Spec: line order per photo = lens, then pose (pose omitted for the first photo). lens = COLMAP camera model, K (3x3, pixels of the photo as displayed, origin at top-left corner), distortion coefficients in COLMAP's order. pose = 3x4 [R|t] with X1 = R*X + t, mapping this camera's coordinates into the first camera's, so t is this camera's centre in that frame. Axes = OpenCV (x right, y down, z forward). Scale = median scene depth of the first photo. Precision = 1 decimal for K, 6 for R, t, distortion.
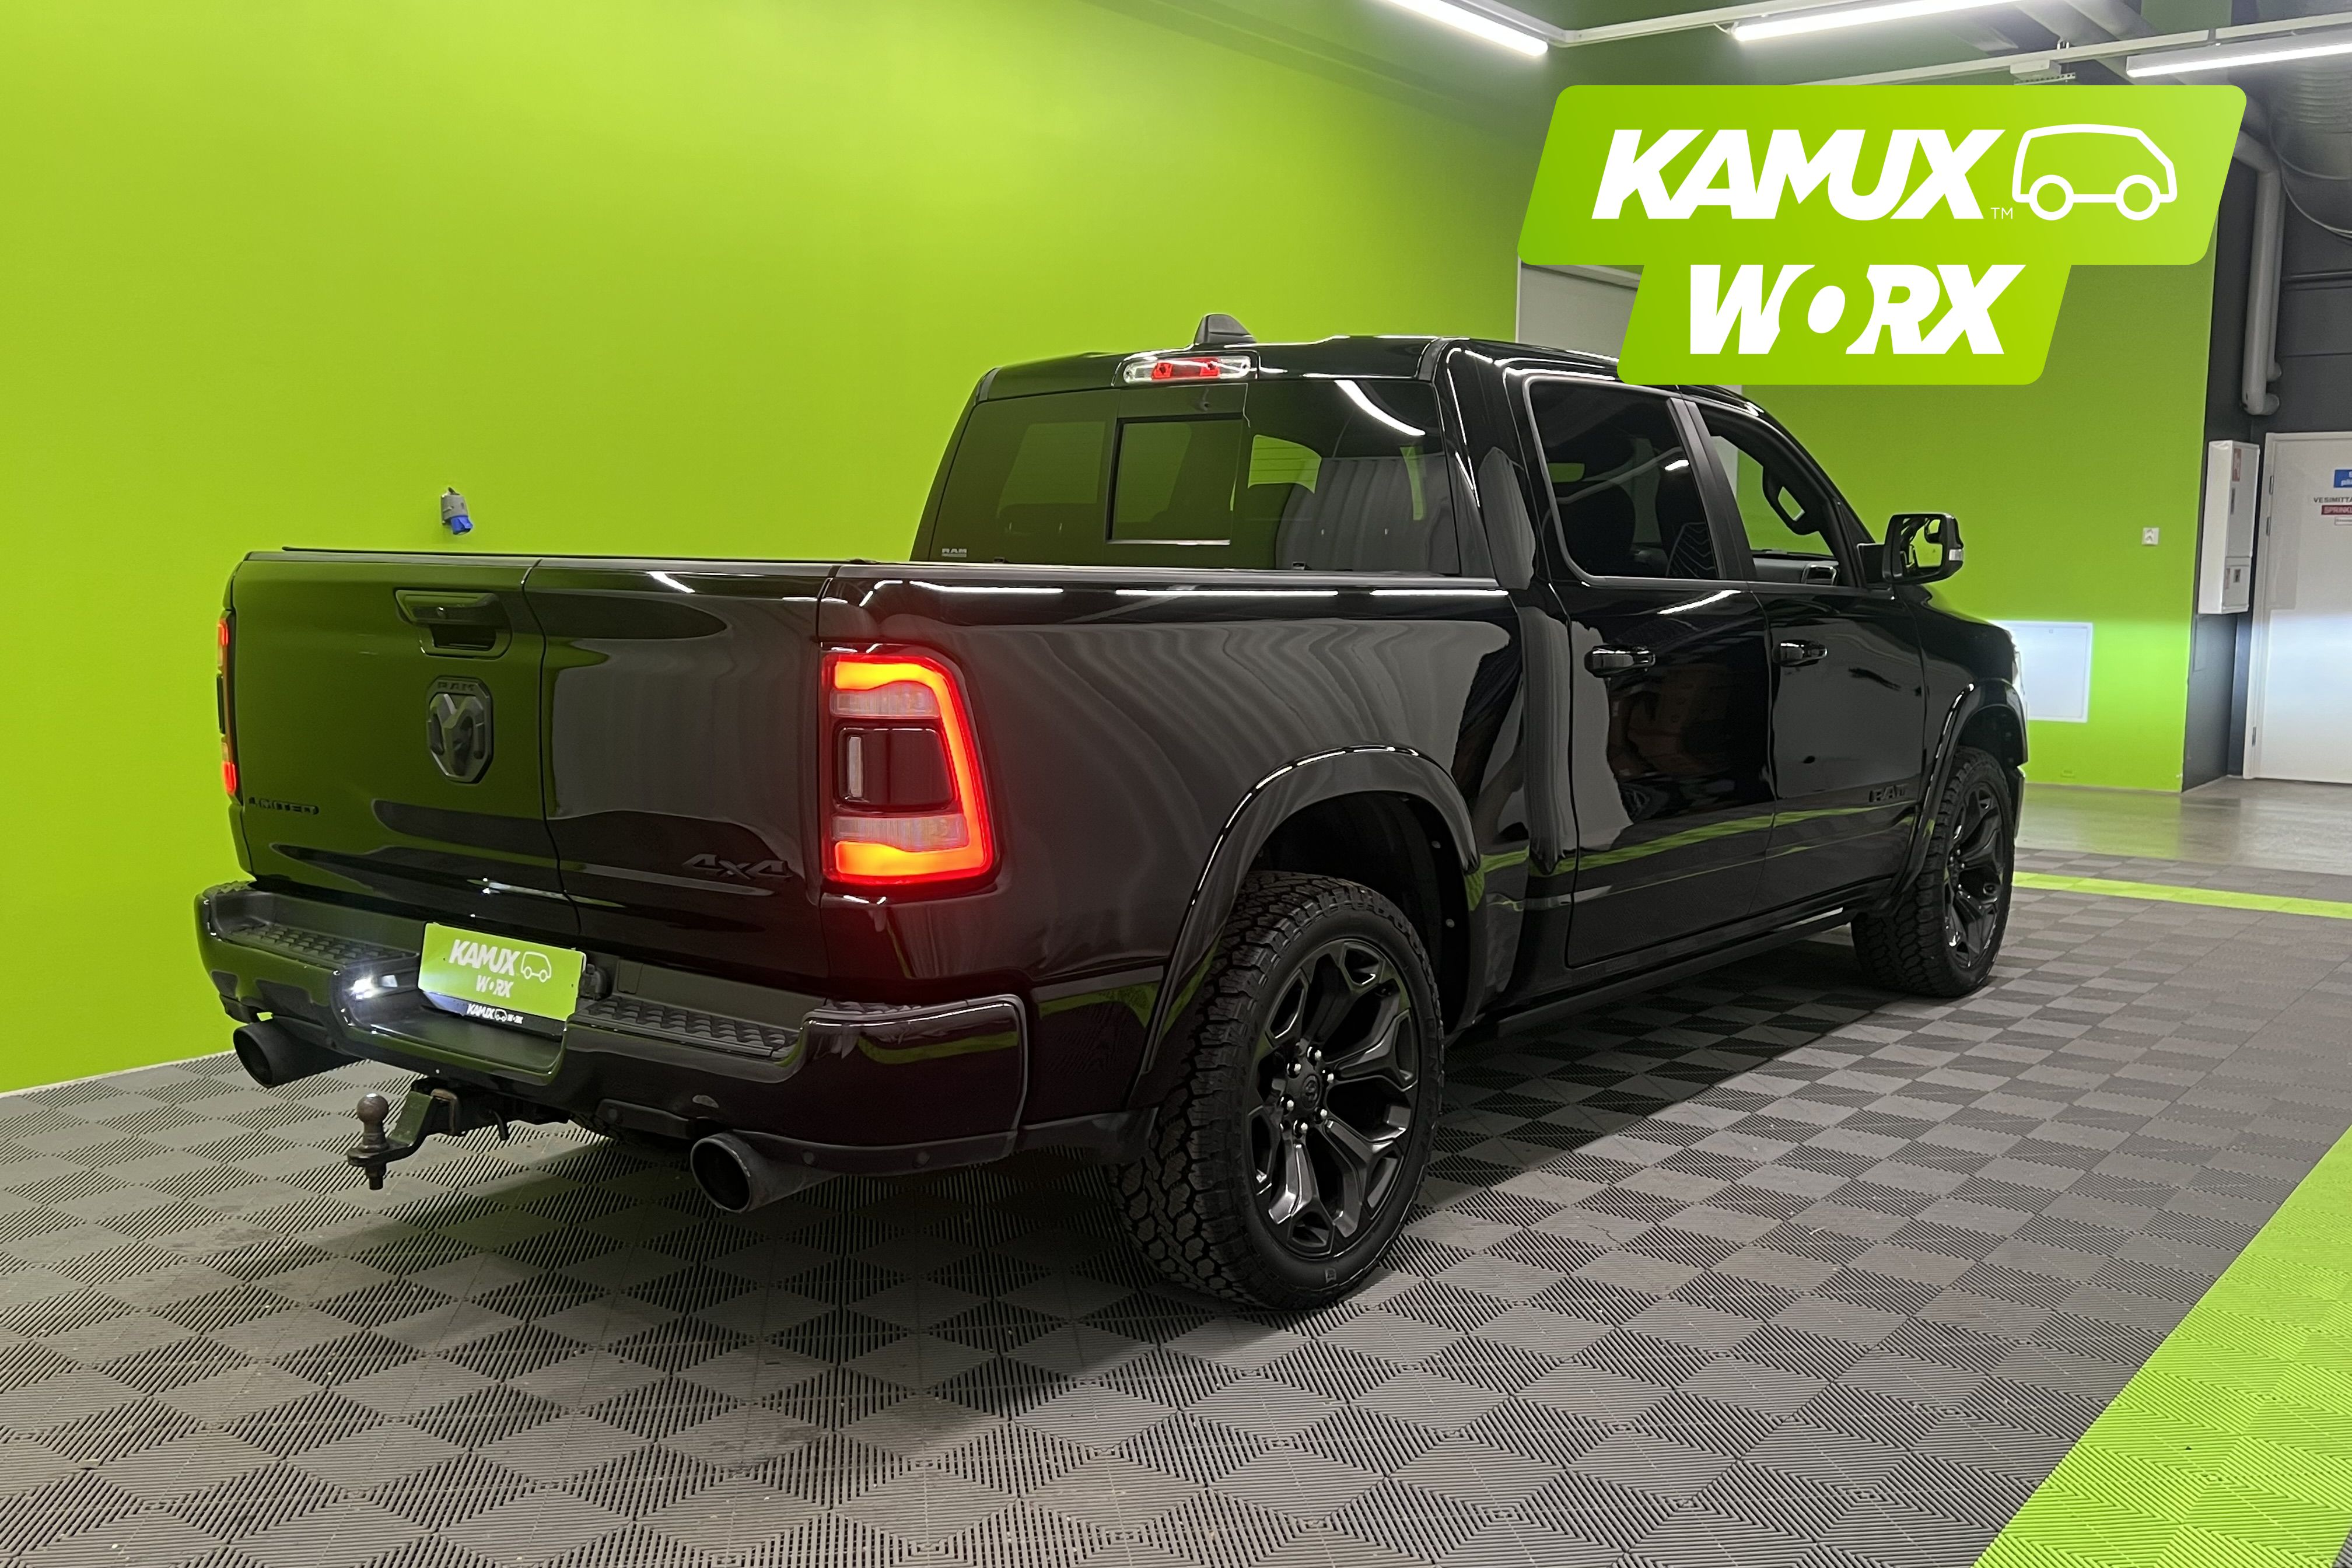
lens RADIAL K [[2099.1, 0, 1176.0], [0, 2099.1, 784.0], [0, 0, 1]] dist [0.000942, 0.003842]
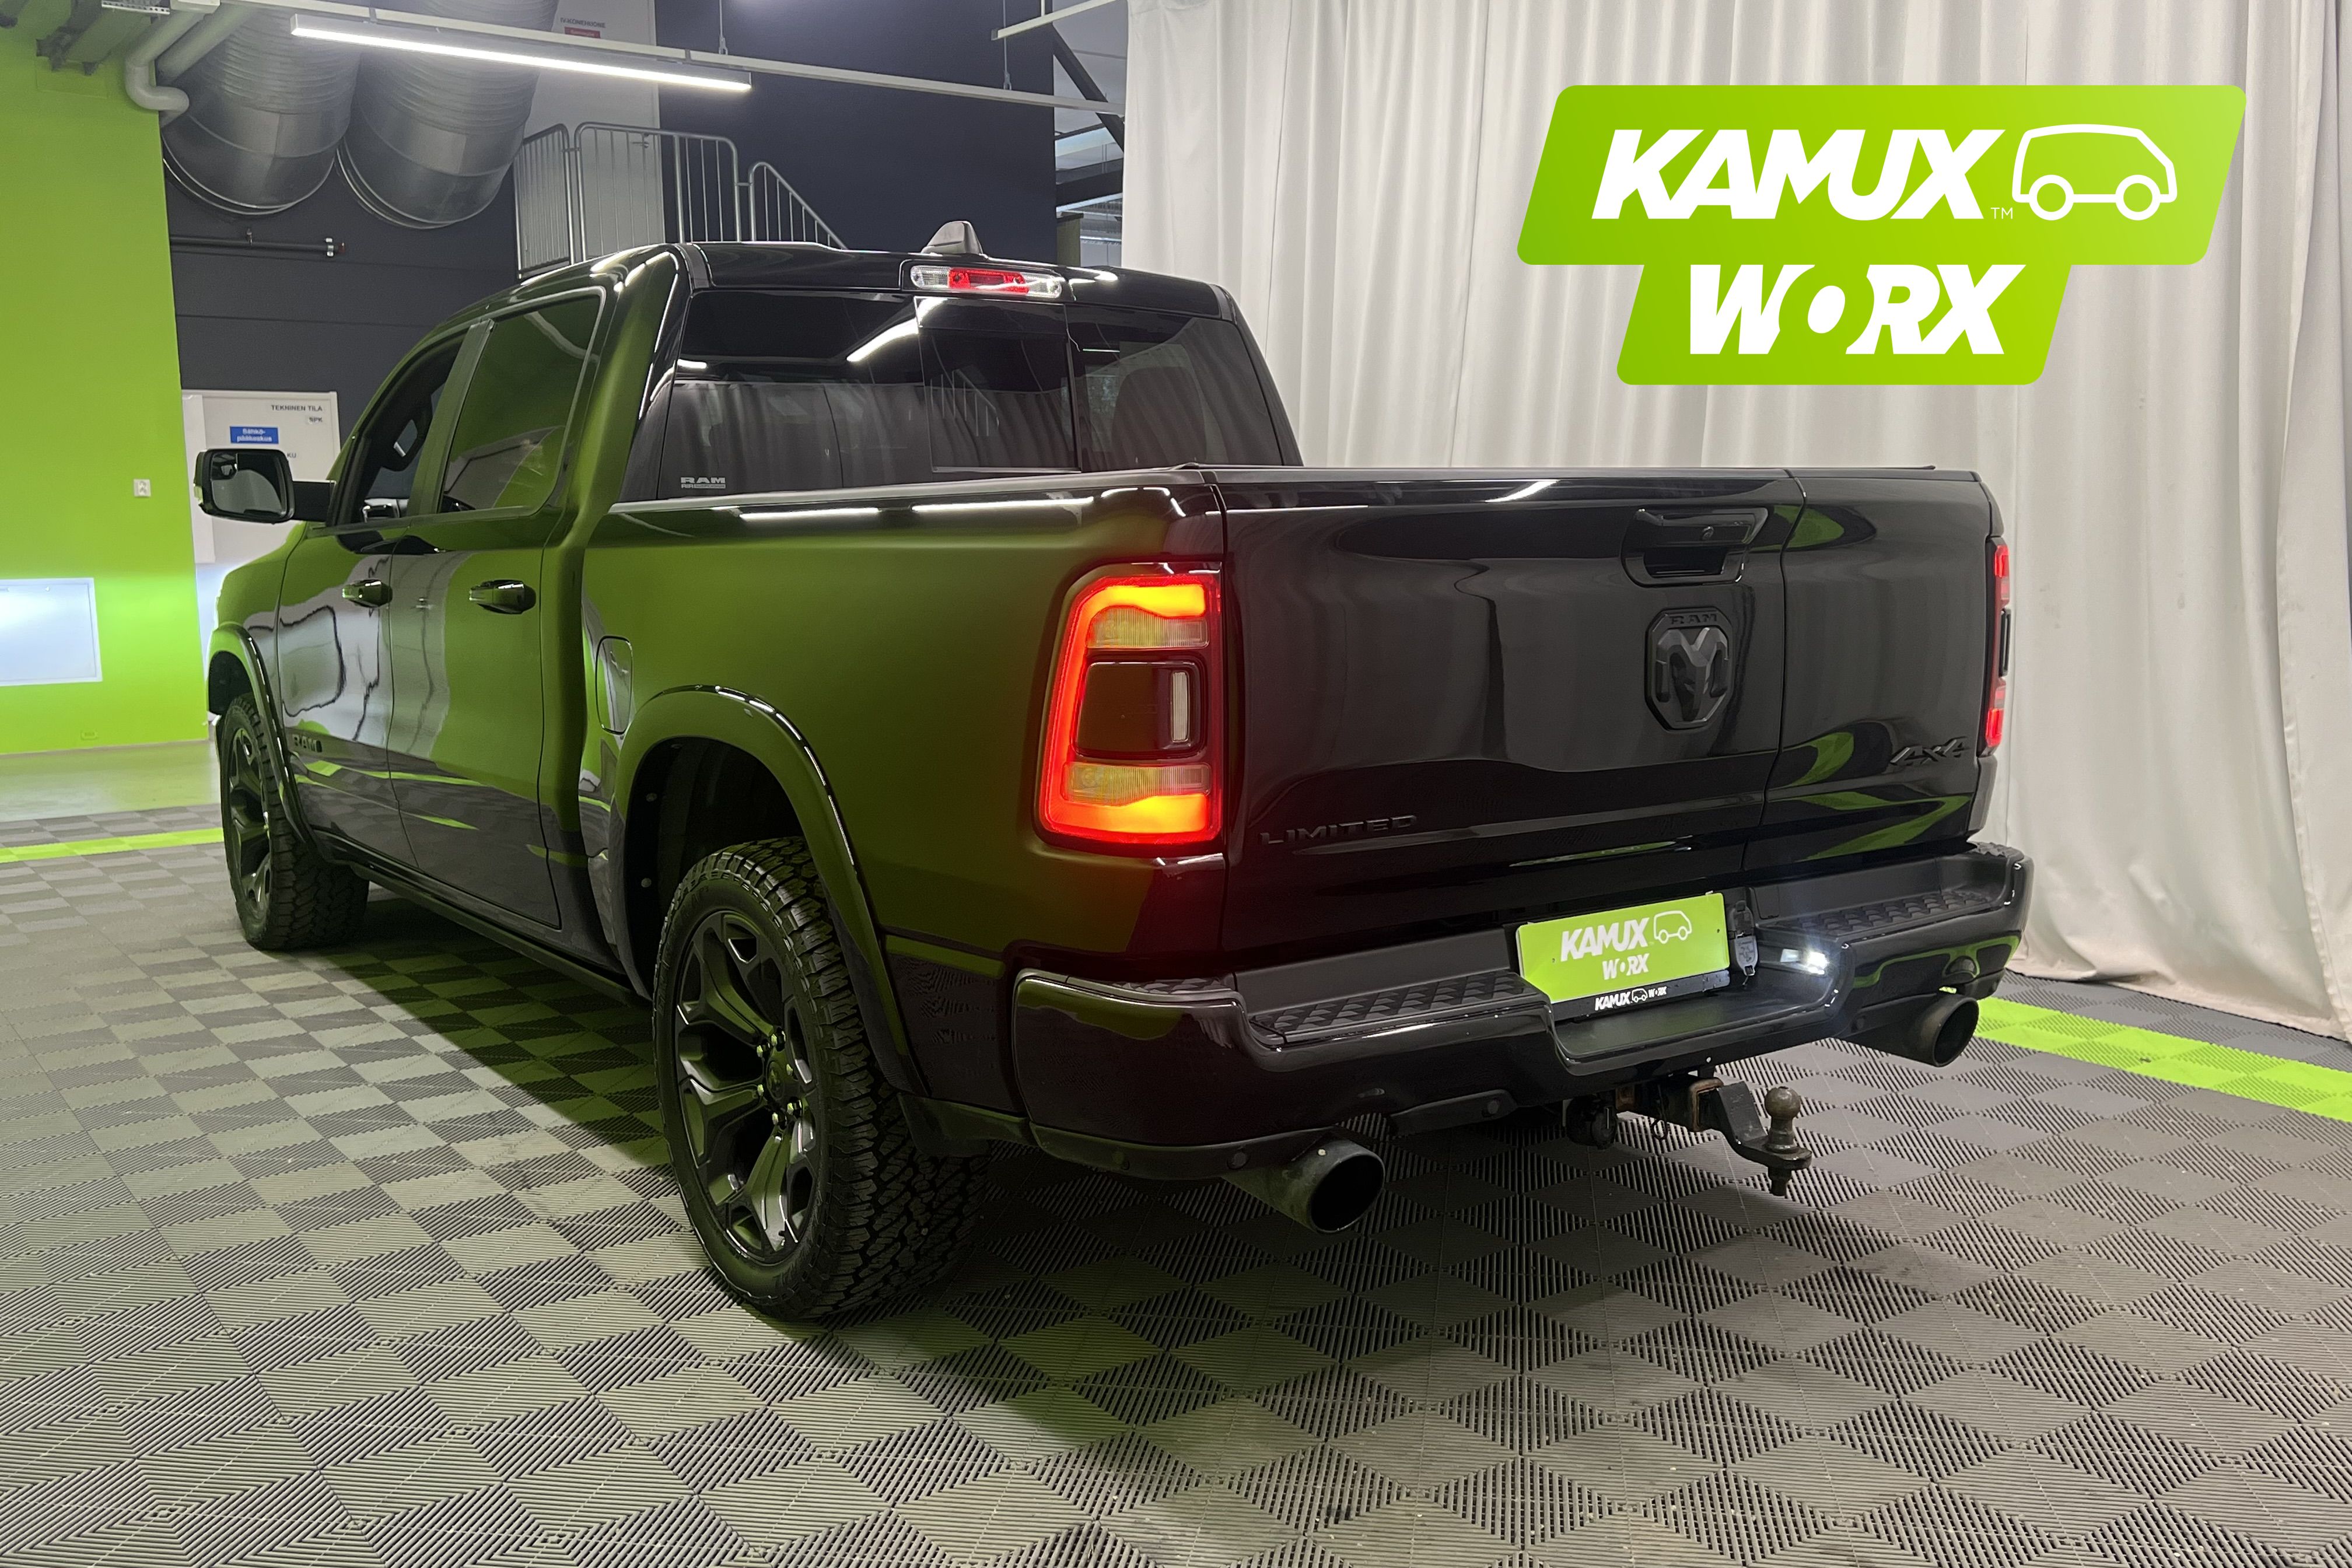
lens RADIAL K [[2067.1, 0, 1176.0], [0, 2067.1, 784.0], [0, 0, 1]] dist [-0.017381, -0.016058]
pose [[0.325561, -0.134230, 0.935944, -1.176513], [0.114713, 0.988167, 0.101817, -0.087898], [-0.938536, 0.074218, 0.337107, 0.875022]]
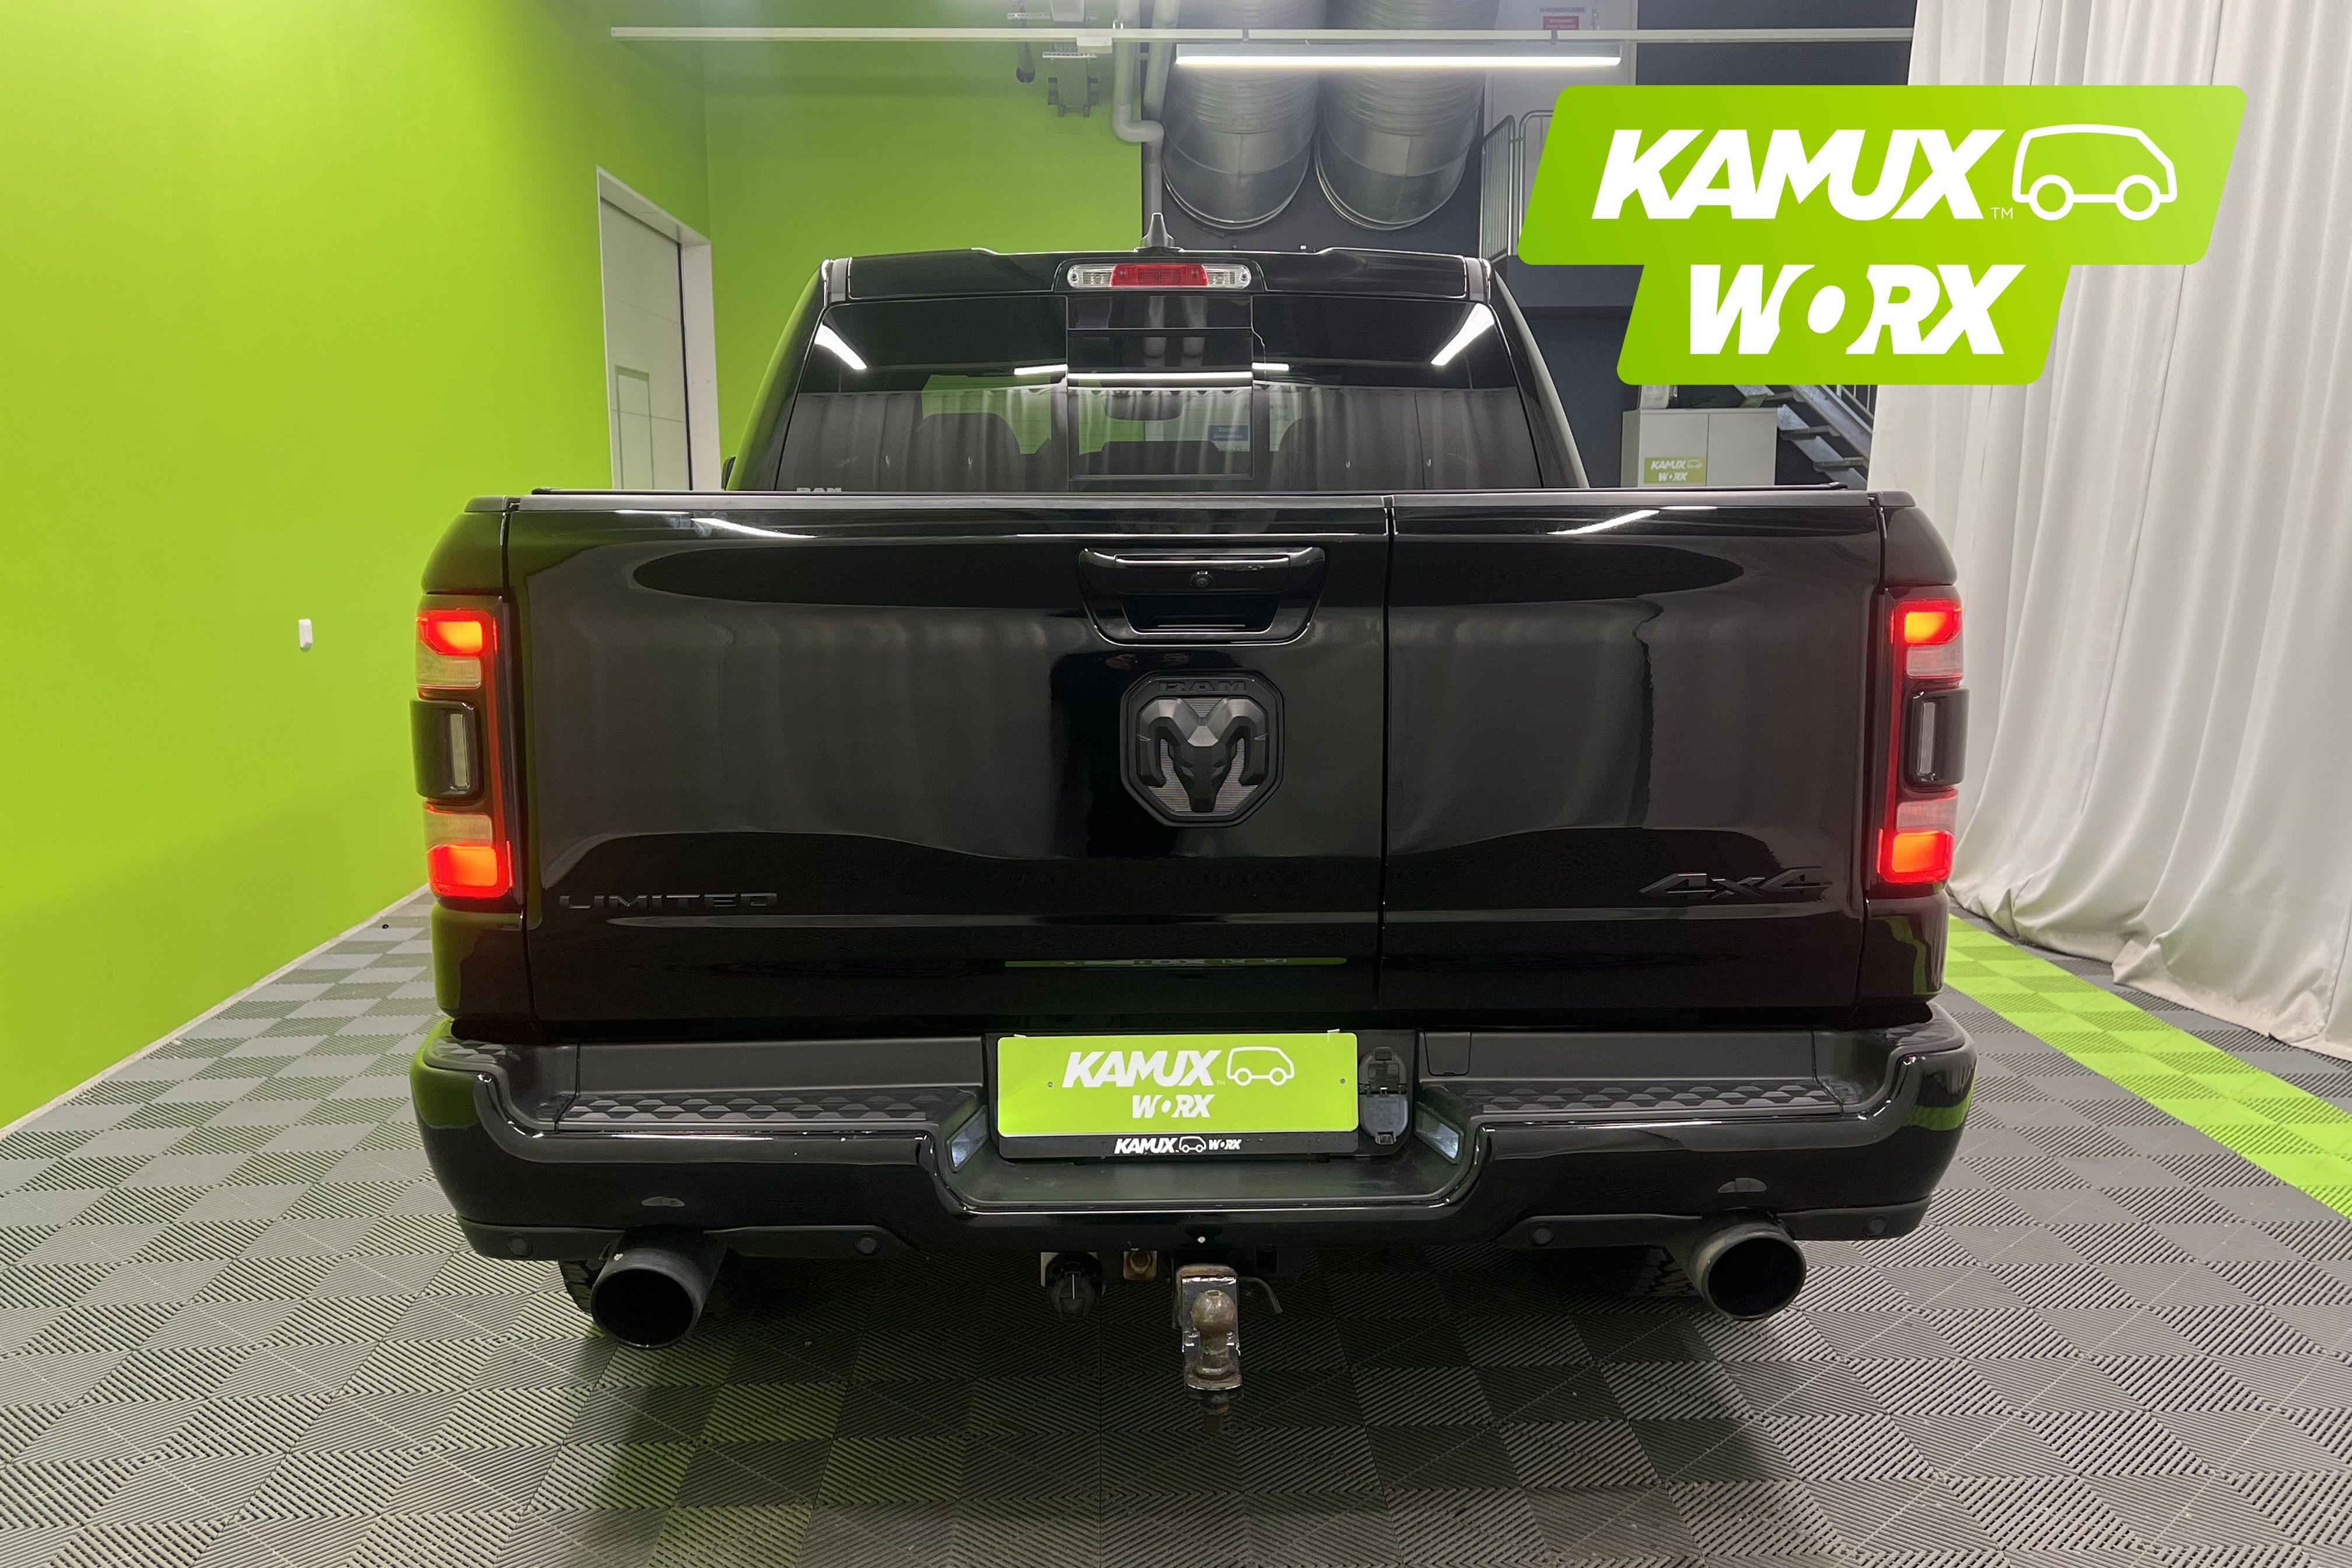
lens RADIAL K [[2005.0, 0, 1118.8], [0, 2005.0, 814.1], [0, 0, 1]] dist [0.081775, -0.002707]
pose [[0.787366, -0.104337, 0.607593, -0.736724], [0.079301, 0.994528, 0.068016, -0.049111], [-0.611365, -0.005371, 0.791331, 0.472004]]
